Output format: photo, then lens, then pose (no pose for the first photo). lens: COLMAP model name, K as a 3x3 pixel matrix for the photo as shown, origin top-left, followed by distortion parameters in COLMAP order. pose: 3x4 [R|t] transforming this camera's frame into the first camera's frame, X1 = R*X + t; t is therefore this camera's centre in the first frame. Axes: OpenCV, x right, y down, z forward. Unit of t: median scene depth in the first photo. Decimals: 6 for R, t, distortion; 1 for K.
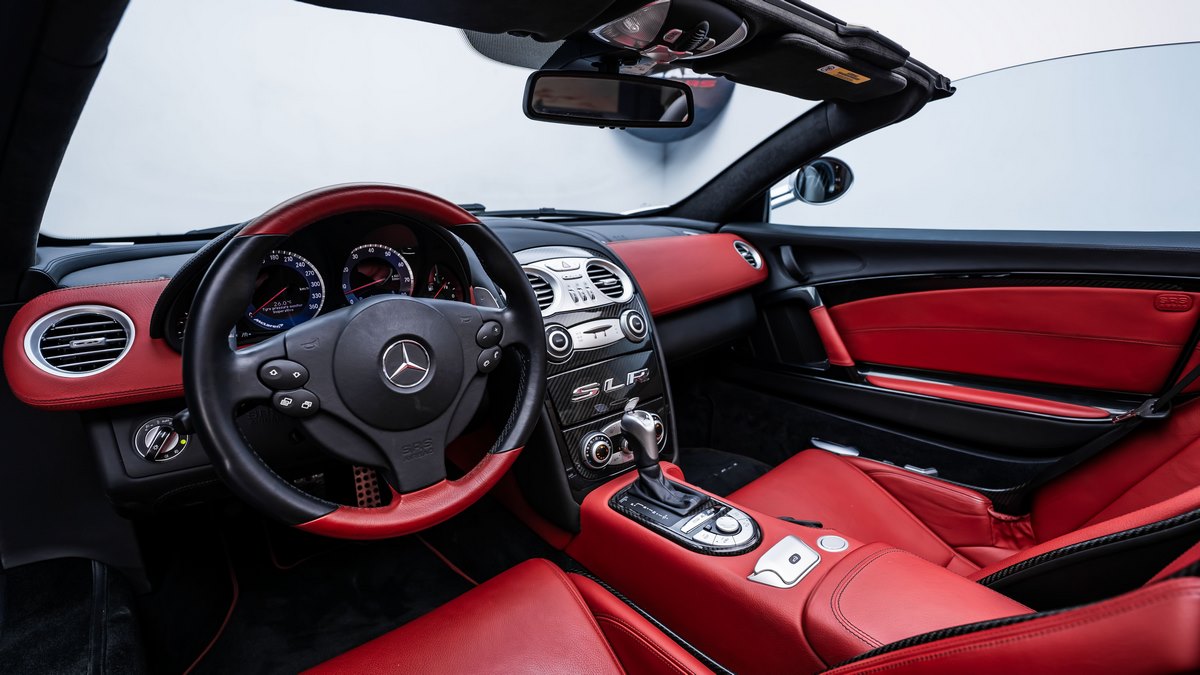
lens RADIAL K [[548.2, 0, 600.0], [0, 548.2, 337.5], [0, 0, 1]] dist [-0.020074, 0.000064]
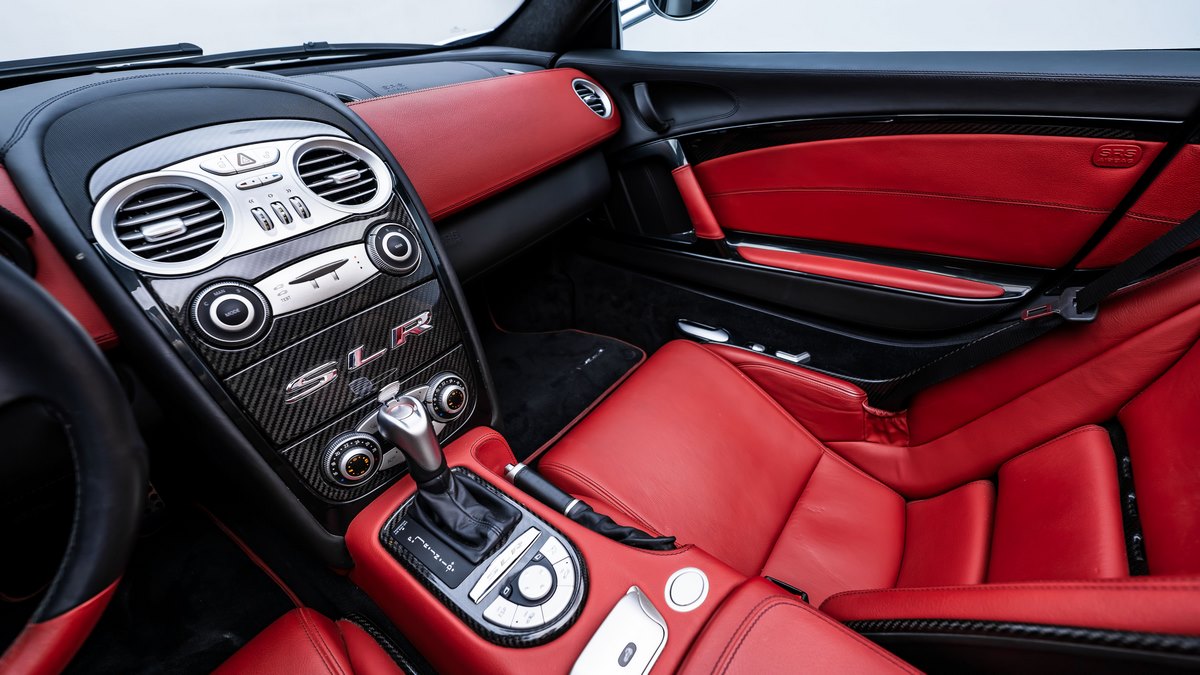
lens RADIAL K [[484.2, 0, 600.0], [0, 484.2, 337.5], [0, 0, 1]] dist [-0.029251, 0.000182]
pose [[0.978651, -0.137394, 0.152853, 0.188266], [0.079082, 0.938187, 0.336974, -0.090474], [-0.189703, -0.317692, 0.929024, 0.387616]]
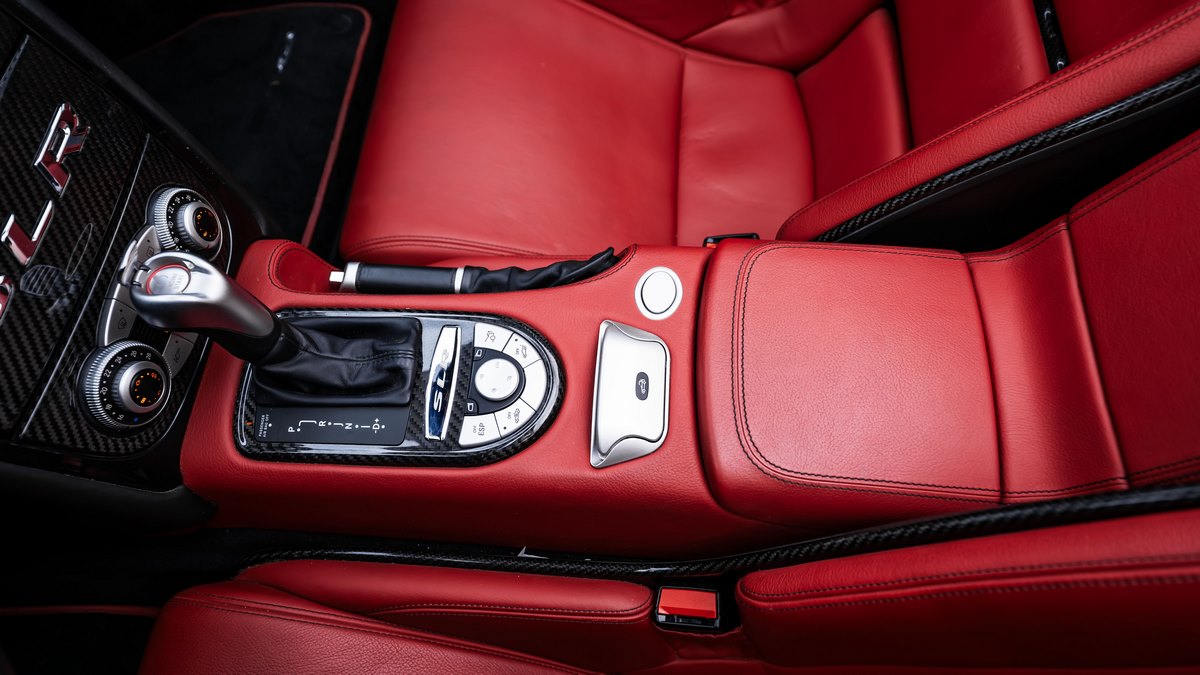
lens RADIAL K [[767.1, 0, 595.7], [0, 767.1, 334.1], [0, 0, 1]] dist [0.017013, -0.000066]
pose [[0.704032, -0.646793, 0.293253, 0.082264], [0.214533, 0.587342, 0.780388, -0.162459], [-0.676989, -0.486506, 0.552266, 0.402874]]
